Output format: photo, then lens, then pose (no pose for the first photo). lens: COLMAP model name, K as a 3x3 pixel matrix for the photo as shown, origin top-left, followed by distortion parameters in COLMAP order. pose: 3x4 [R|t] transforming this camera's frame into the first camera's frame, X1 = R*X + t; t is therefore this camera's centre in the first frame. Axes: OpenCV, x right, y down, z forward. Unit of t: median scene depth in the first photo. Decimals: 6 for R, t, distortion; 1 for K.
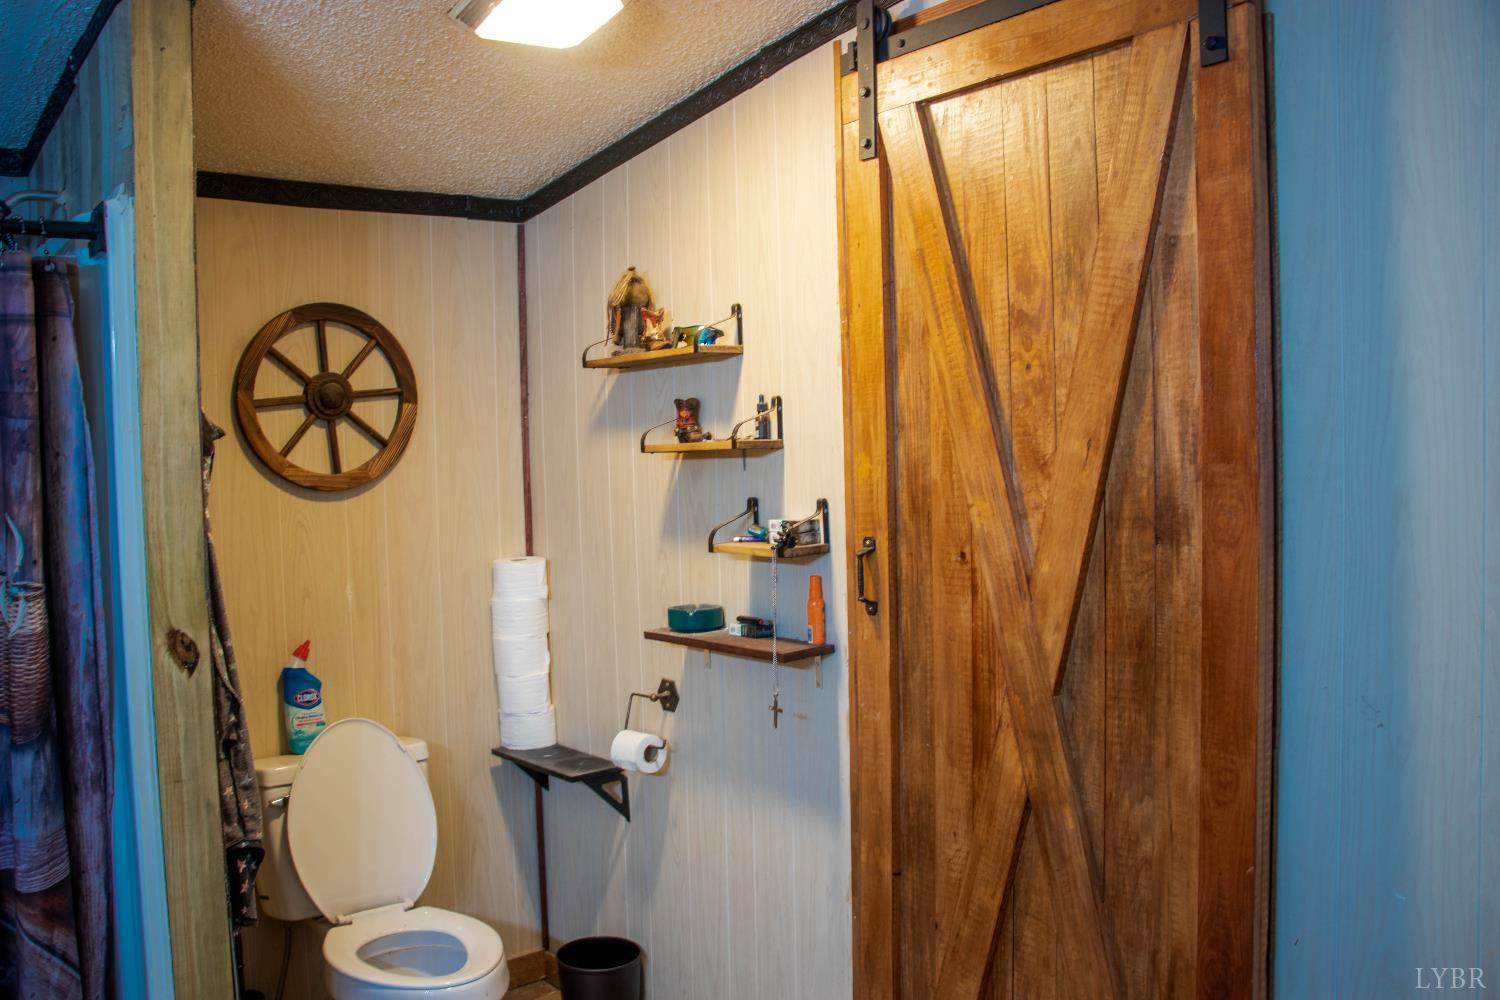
lens RADIAL K [[1232.1, 0, 749.3], [0, 1232.1, 524.5], [0, 0, 1]] dist [-0.184861, 0.152745]
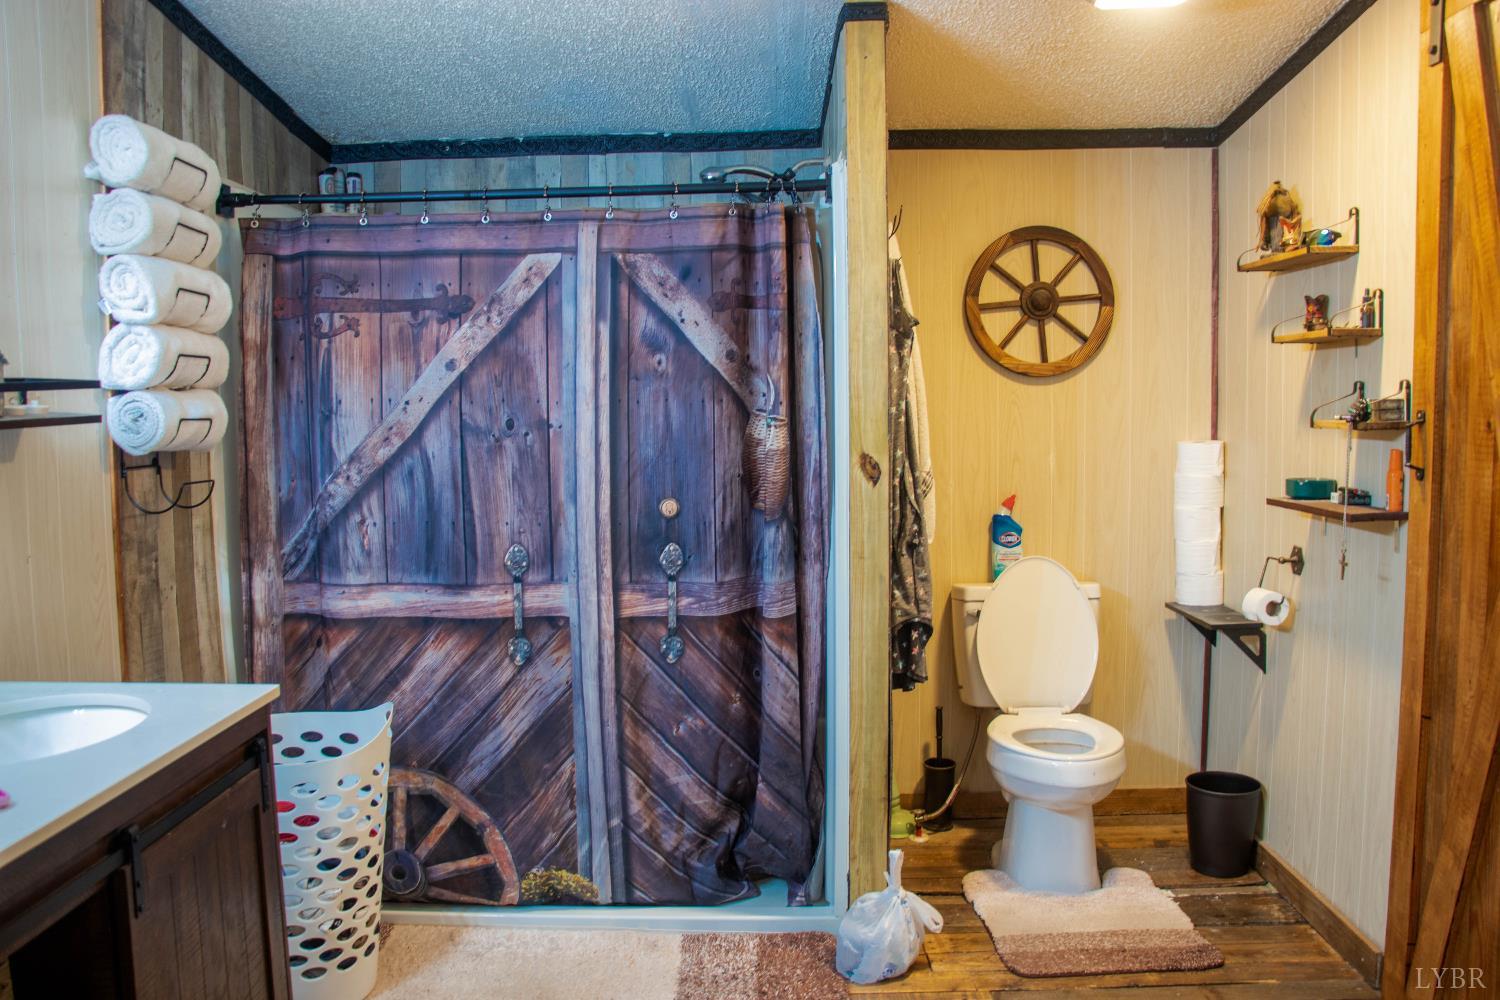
lens RADIAL K [[1232.1, 0, 749.3], [0, 1232.1, 524.5], [0, 0, 1]] dist [-0.184861, 0.152745]
pose [[0.763560, 0.077199, -0.641106, 0.325207], [-0.039758, 0.996565, 0.072650, 0.060096], [0.644512, -0.029984, 0.764006, -0.213383]]
